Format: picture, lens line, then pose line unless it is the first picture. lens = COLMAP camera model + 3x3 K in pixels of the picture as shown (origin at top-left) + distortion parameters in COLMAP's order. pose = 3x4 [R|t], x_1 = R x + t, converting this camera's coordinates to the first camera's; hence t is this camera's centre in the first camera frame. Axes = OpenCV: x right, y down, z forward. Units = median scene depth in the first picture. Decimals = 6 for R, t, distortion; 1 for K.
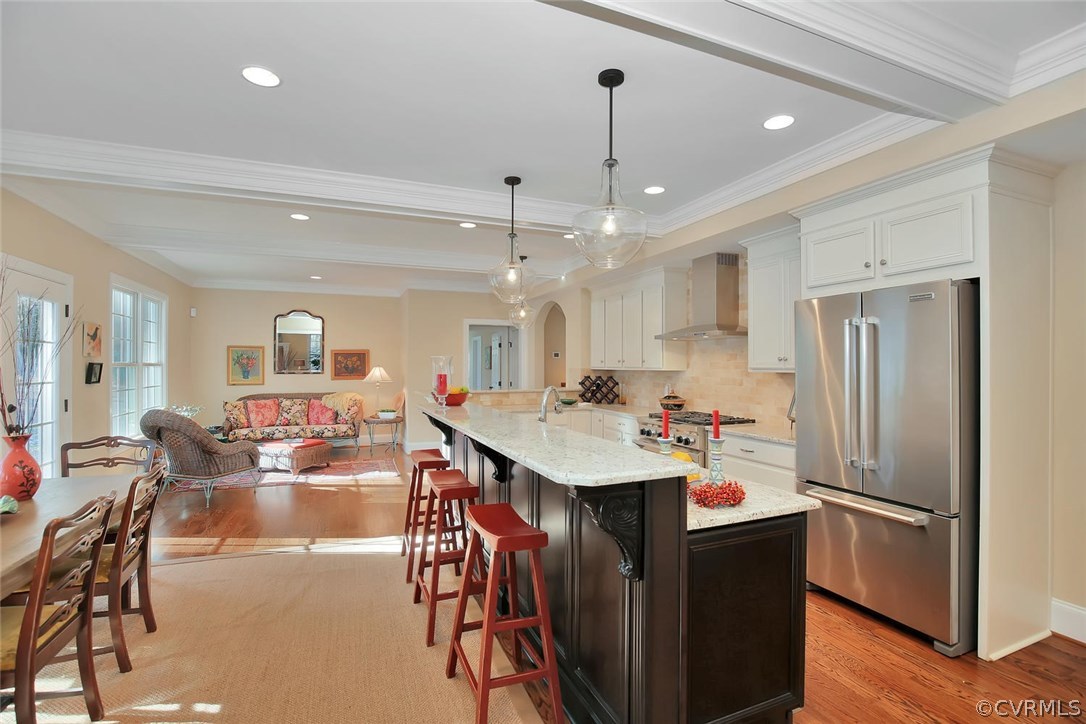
lens RADIAL K [[500.2, 0, 545.2], [0, 500.2, 362.5], [0, 0, 1]] dist [-0.023905, 0.001234]
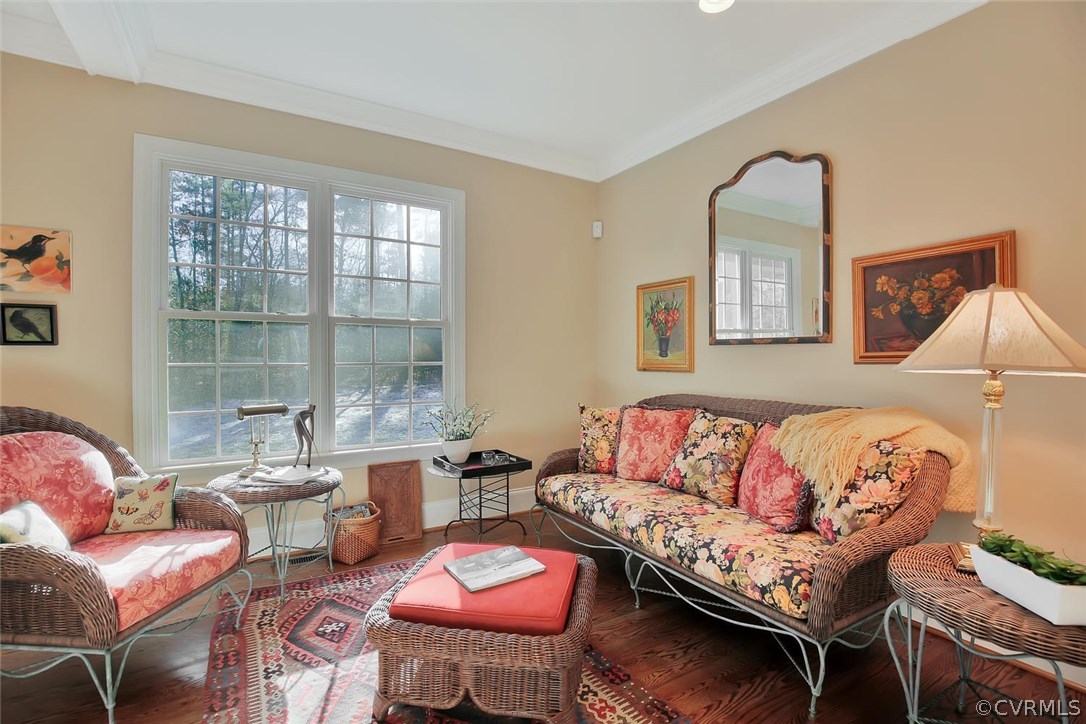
lens RADIAL K [[500.2, 0, 545.2], [0, 500.2, 362.5], [0, 0, 1]] dist [-0.023905, 0.001234]
pose [[0.161227, 0.009572, -0.986871, -0.188694], [0.002924, 0.999944, 0.010177, 0.032798], [0.986913, -0.004527, 0.161190, 0.825333]]
